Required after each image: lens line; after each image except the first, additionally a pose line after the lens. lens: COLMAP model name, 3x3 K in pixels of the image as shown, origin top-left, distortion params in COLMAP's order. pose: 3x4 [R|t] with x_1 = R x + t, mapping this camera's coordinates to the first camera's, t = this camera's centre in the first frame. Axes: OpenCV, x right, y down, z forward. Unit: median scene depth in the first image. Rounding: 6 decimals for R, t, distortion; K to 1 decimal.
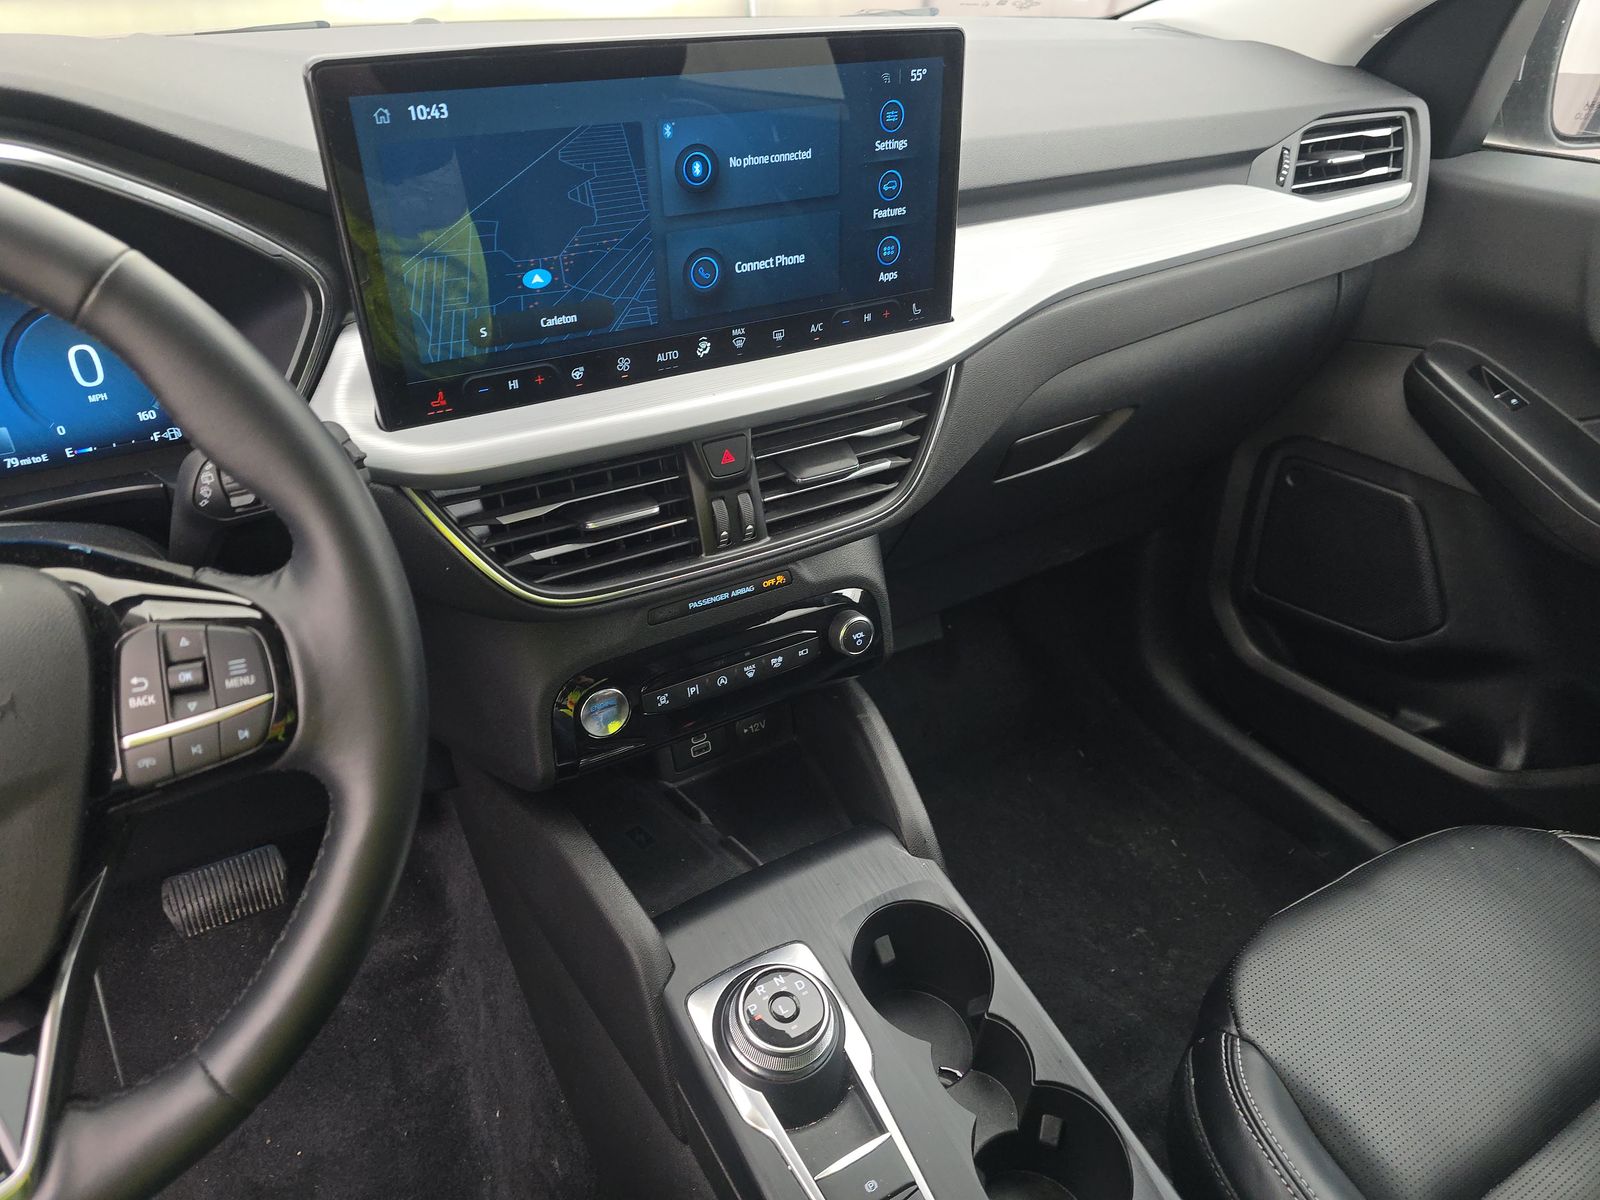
lens RADIAL K [[1069.4, 0, 800.0], [0, 1069.4, 600.0], [0, 0, 1]] dist [0.069551, -0.089142]
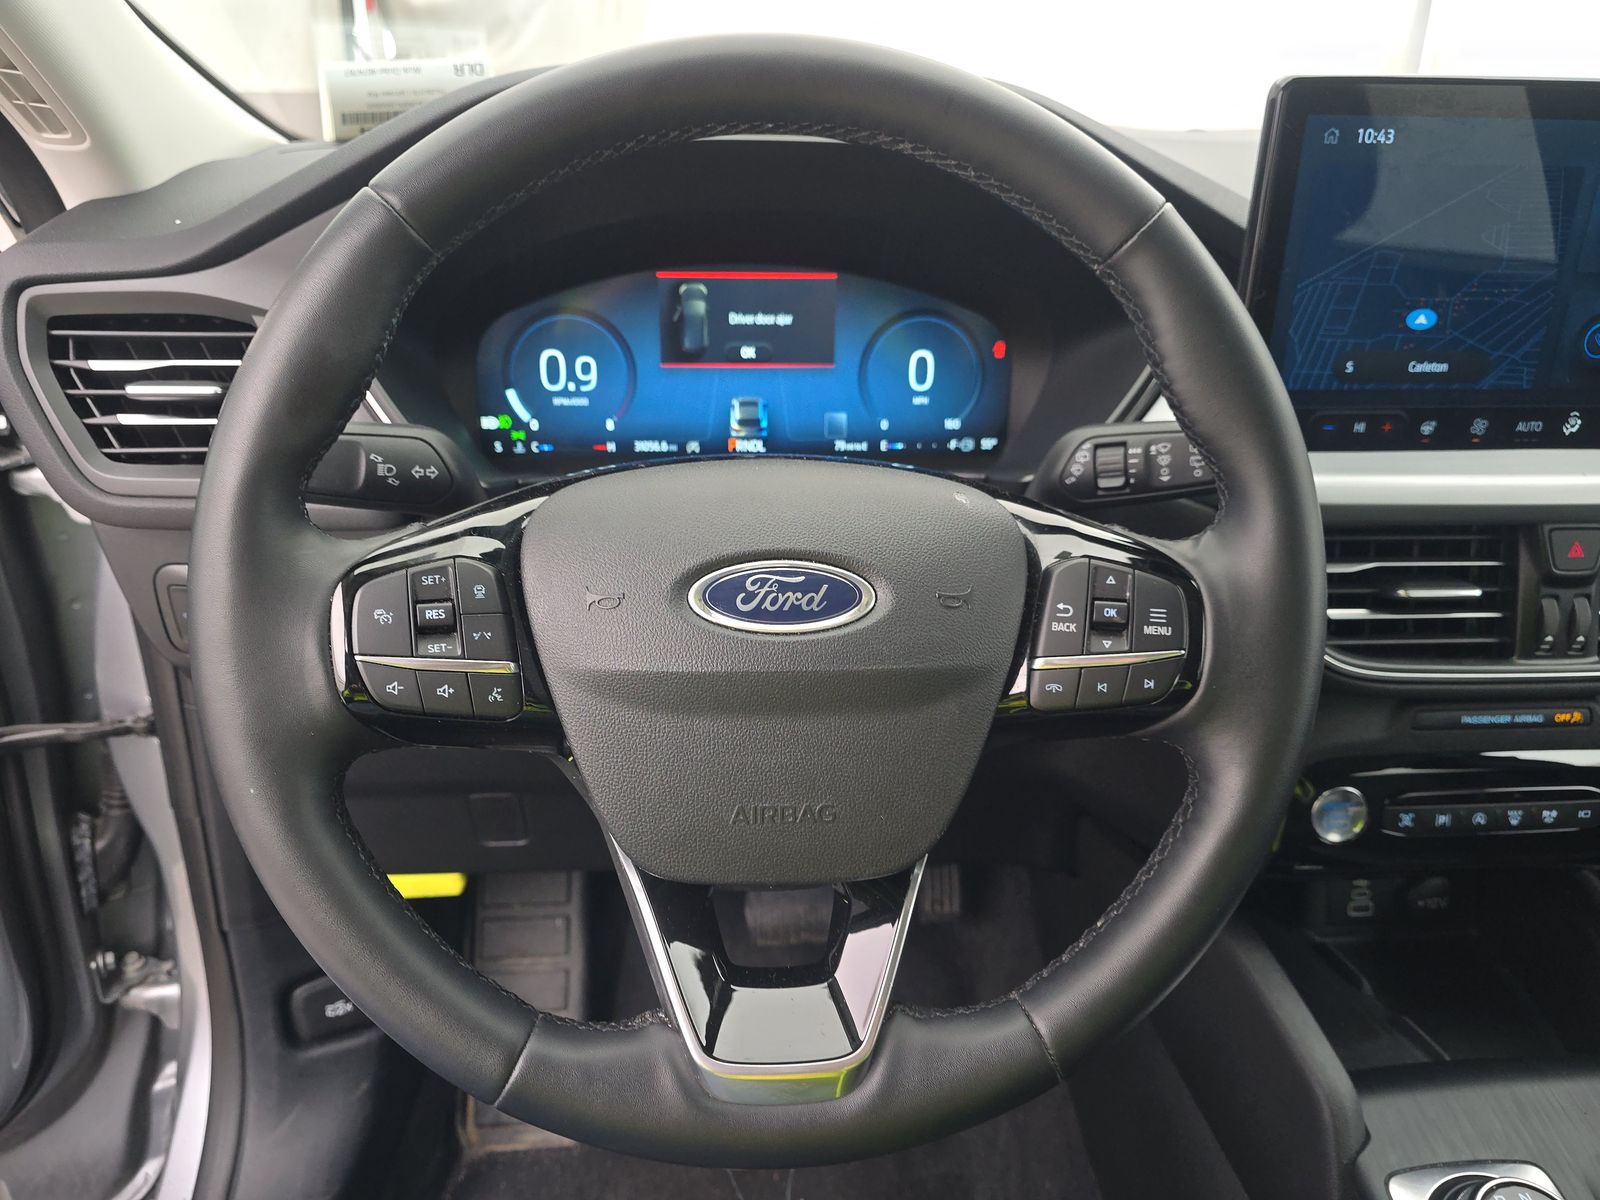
lens RADIAL K [[1069.4, 0, 800.0], [0, 1069.4, 600.0], [0, 0, 1]] dist [0.069551, -0.089142]
pose [[0.899878, 0.183551, -0.395637, -0.292163], [-0.244869, 0.963290, -0.110048, 0.158841], [0.360913, 0.195909, 0.911790, 0.001387]]
